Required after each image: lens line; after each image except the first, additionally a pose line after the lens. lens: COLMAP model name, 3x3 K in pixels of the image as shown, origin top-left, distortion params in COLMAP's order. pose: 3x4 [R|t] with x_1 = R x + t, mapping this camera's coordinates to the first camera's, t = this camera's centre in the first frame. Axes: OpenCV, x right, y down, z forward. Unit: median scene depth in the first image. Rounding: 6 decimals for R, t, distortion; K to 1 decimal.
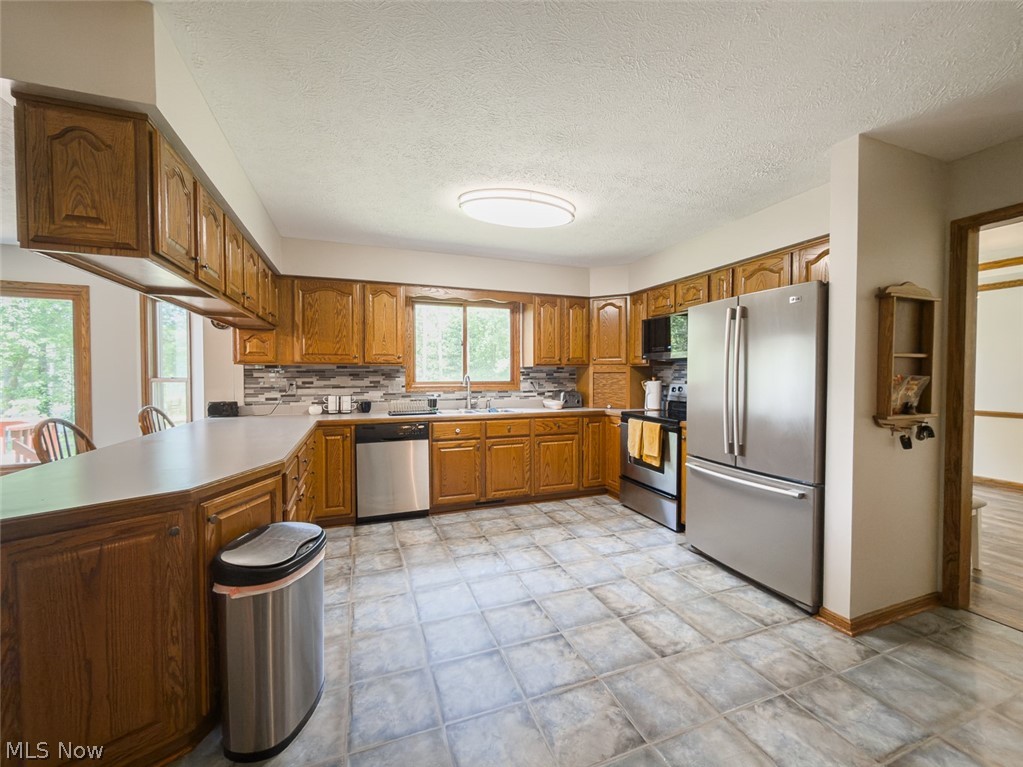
lens RADIAL K [[409.5, 0, 511.7], [0, 409.5, 385.2], [0, 0, 1]] dist [-0.005713, 0.000814]
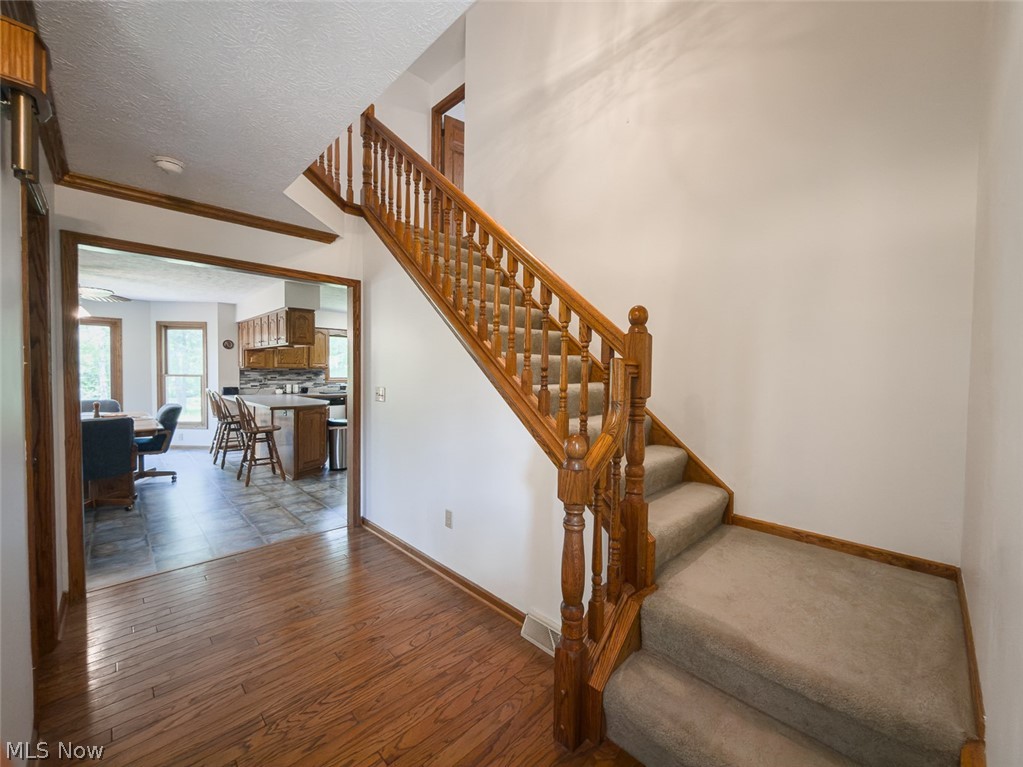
lens RADIAL K [[409.5, 0, 502.7], [0, 409.5, 382.3], [0, 0, 1]] dist [-0.005713, 0.000814]
pose [[0.923319, 0.002364, 0.384027, -0.252851], [-0.001474, 0.999996, -0.002611, 0.020247], [-0.384032, 0.001845, 0.923318, -1.206840]]
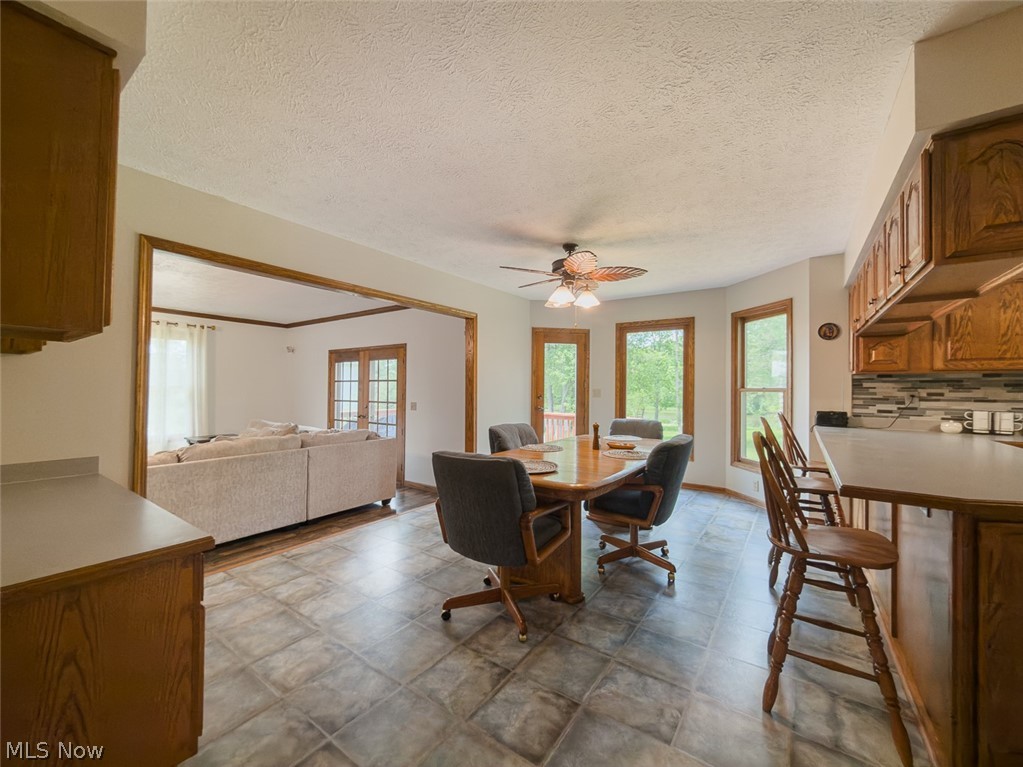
lens RADIAL K [[409.5, 0, 514.3], [0, 409.5, 385.1], [0, 0, 1]] dist [-0.005713, 0.000814]
pose [[0.557023, -0.001046, -0.830497, -0.293781], [-0.030778, 0.999286, -0.021902, 0.021009], [0.829927, 0.037761, 0.556593, -0.203524]]
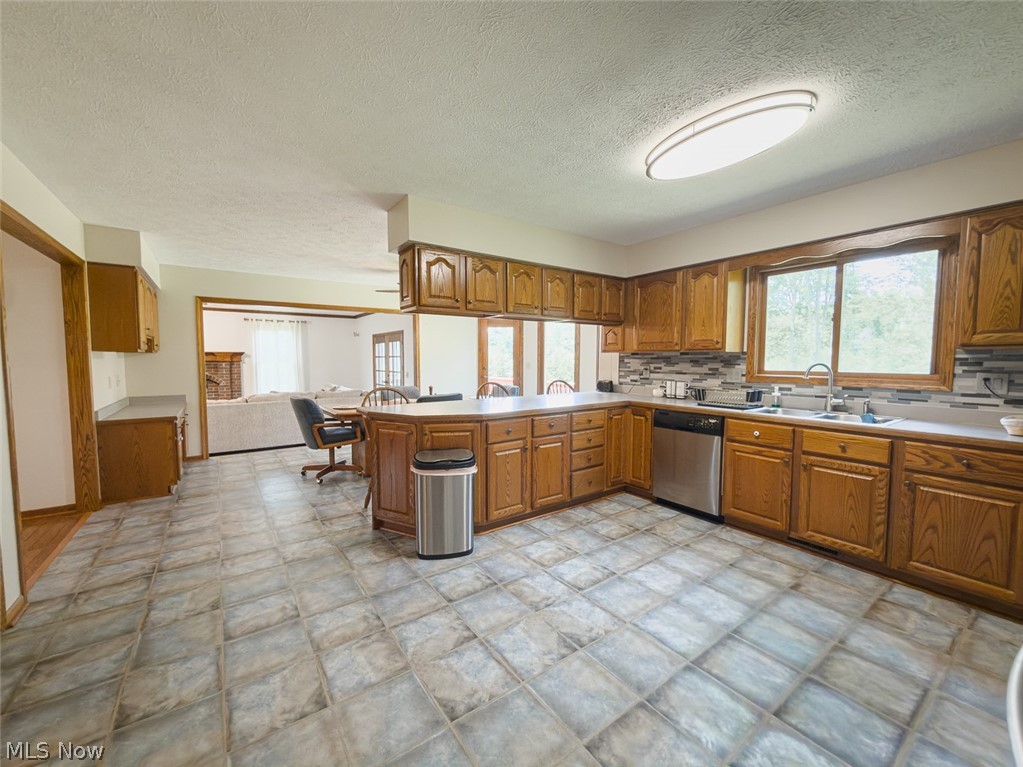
lens RADIAL K [[409.5, 0, 505.4], [0, 409.5, 385.2], [0, 0, 1]] dist [-0.005713, 0.000814]
pose [[0.251514, 0.066577, -0.965561, 0.495583], [-0.027157, 0.997724, 0.061721, -0.017563], [0.967473, 0.010699, 0.252750, 0.325678]]
